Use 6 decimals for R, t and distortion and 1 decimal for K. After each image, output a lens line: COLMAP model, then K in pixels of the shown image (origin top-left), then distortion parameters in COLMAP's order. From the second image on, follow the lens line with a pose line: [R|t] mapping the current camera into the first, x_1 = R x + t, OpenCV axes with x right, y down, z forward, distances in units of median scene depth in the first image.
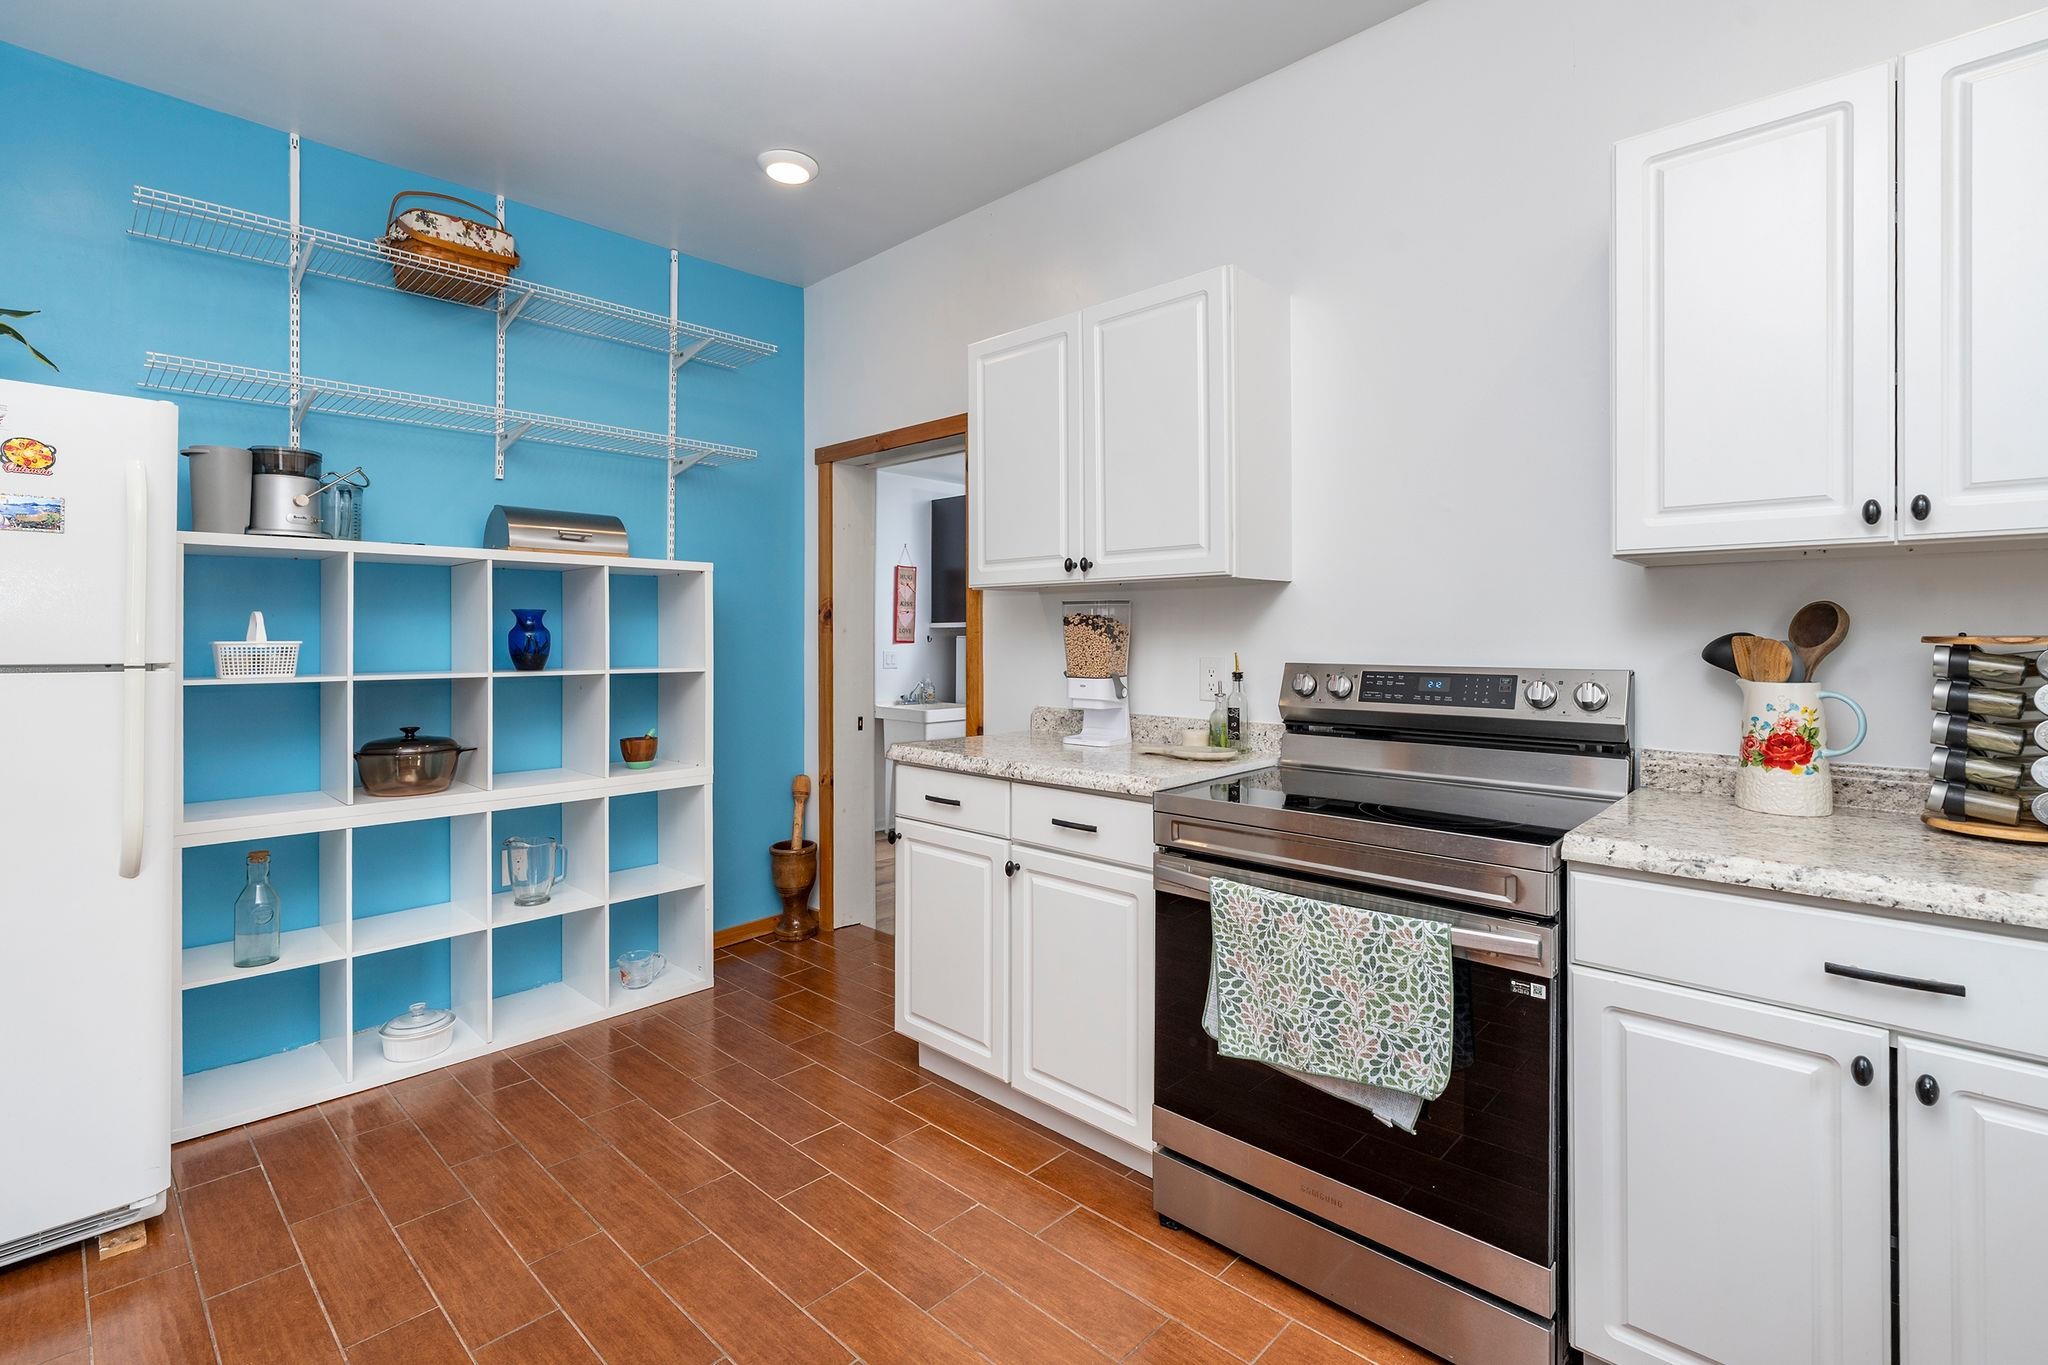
lens RADIAL K [[943.5, 0, 985.6], [0, 943.5, 636.2], [0, 0, 1]] dist [0.000978, -0.000021]
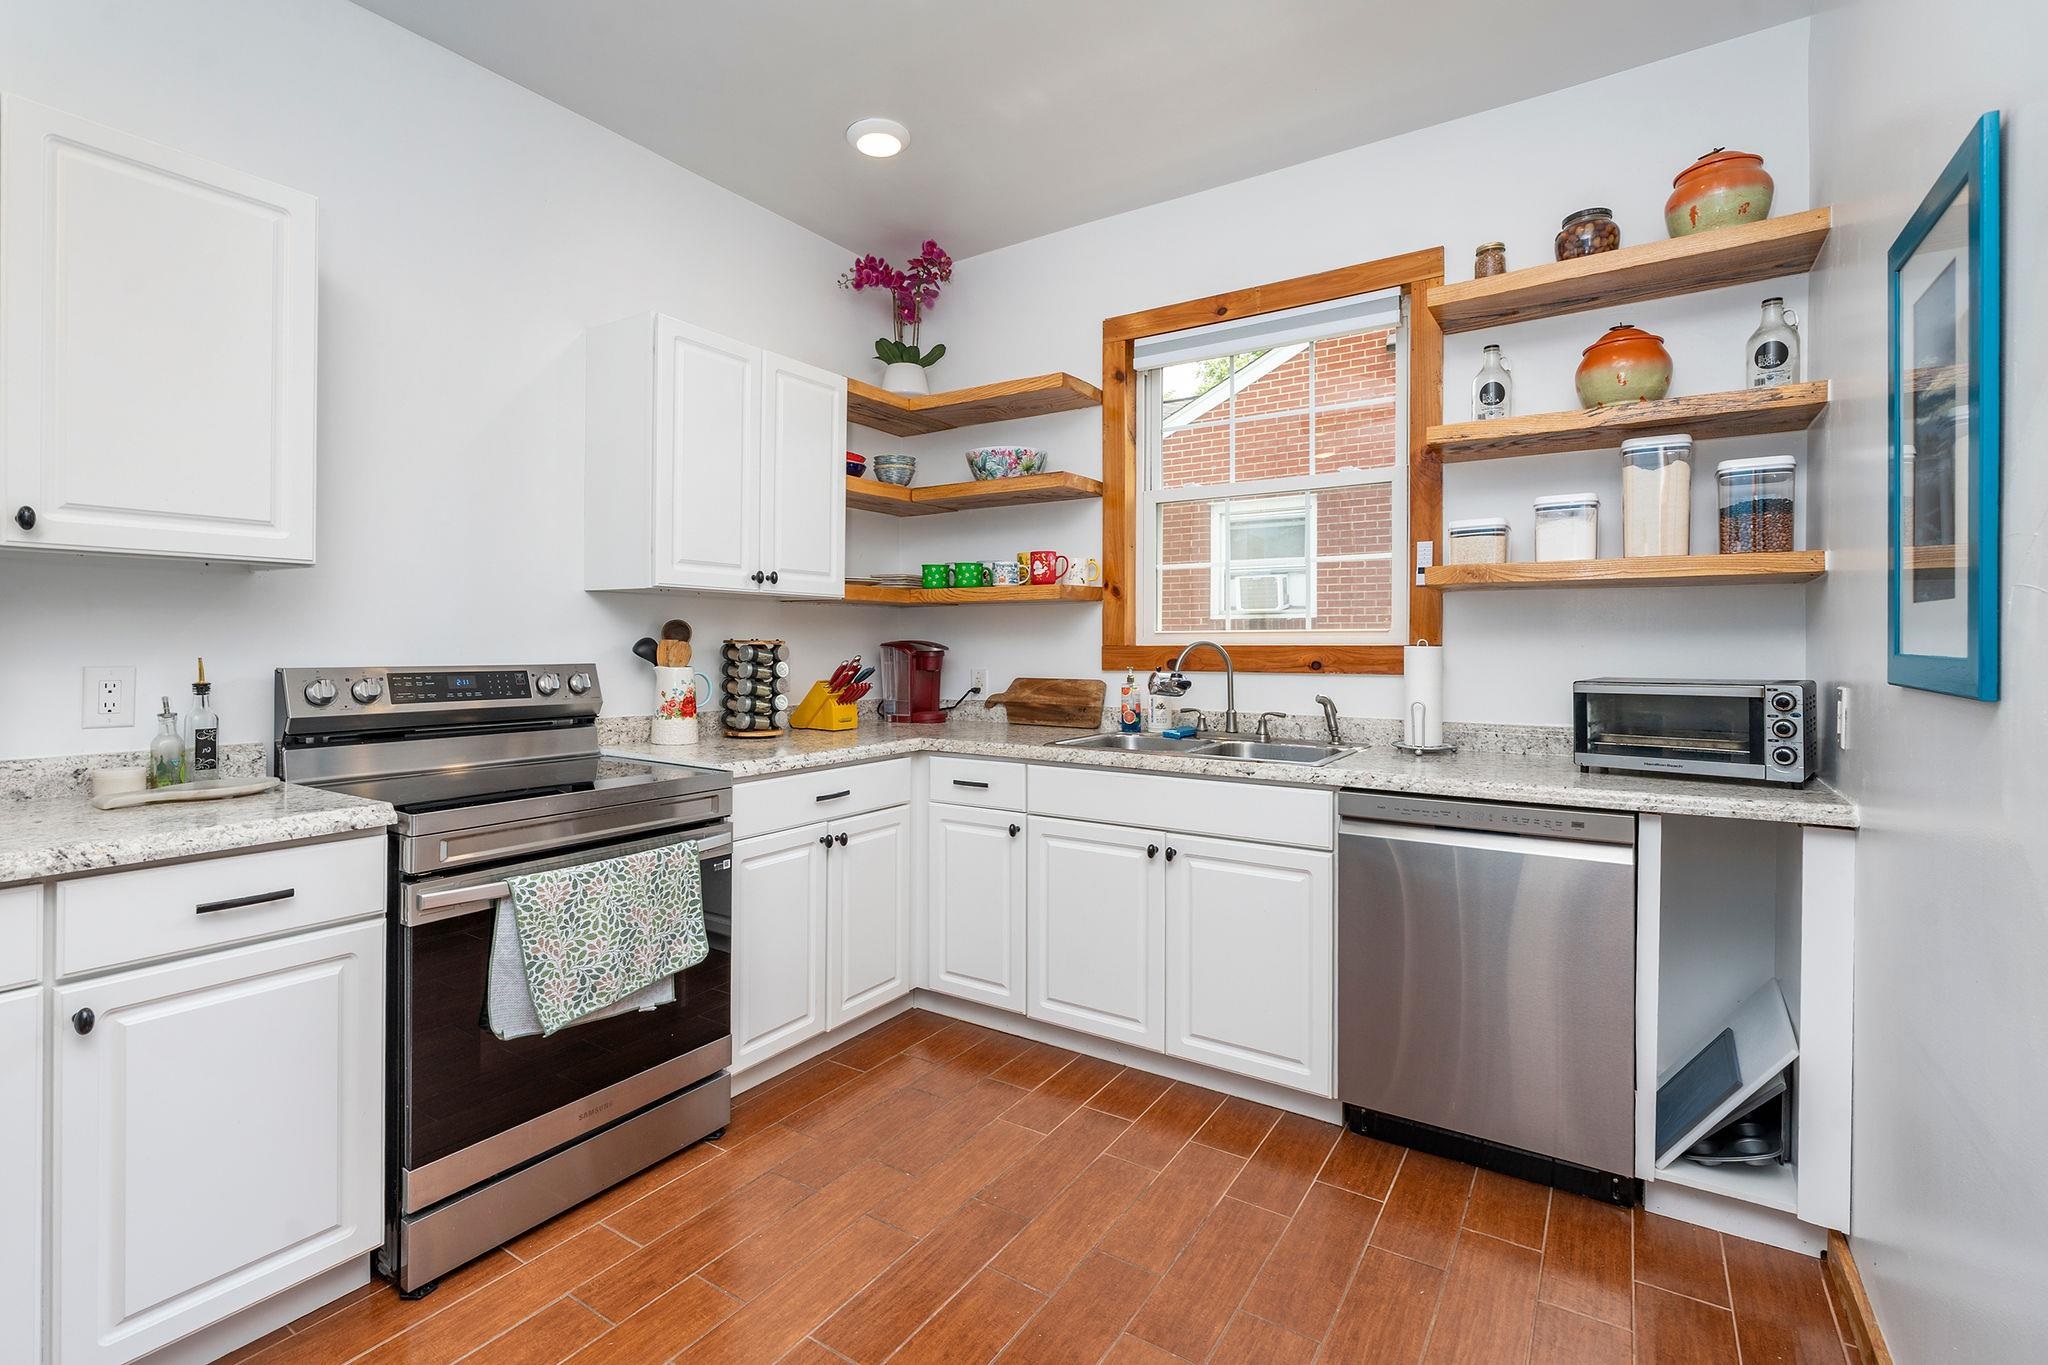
lens RADIAL K [[943.5, 0, 1012.8], [0, 943.5, 672.6], [0, 0, 1]] dist [0.000978, -0.000021]
pose [[-0.198587, -0.027259, 0.979704, -0.855616], [-0.003144, 0.999626, 0.027176, 0.009023], [-0.980078, 0.002317, -0.198598, 0.689630]]
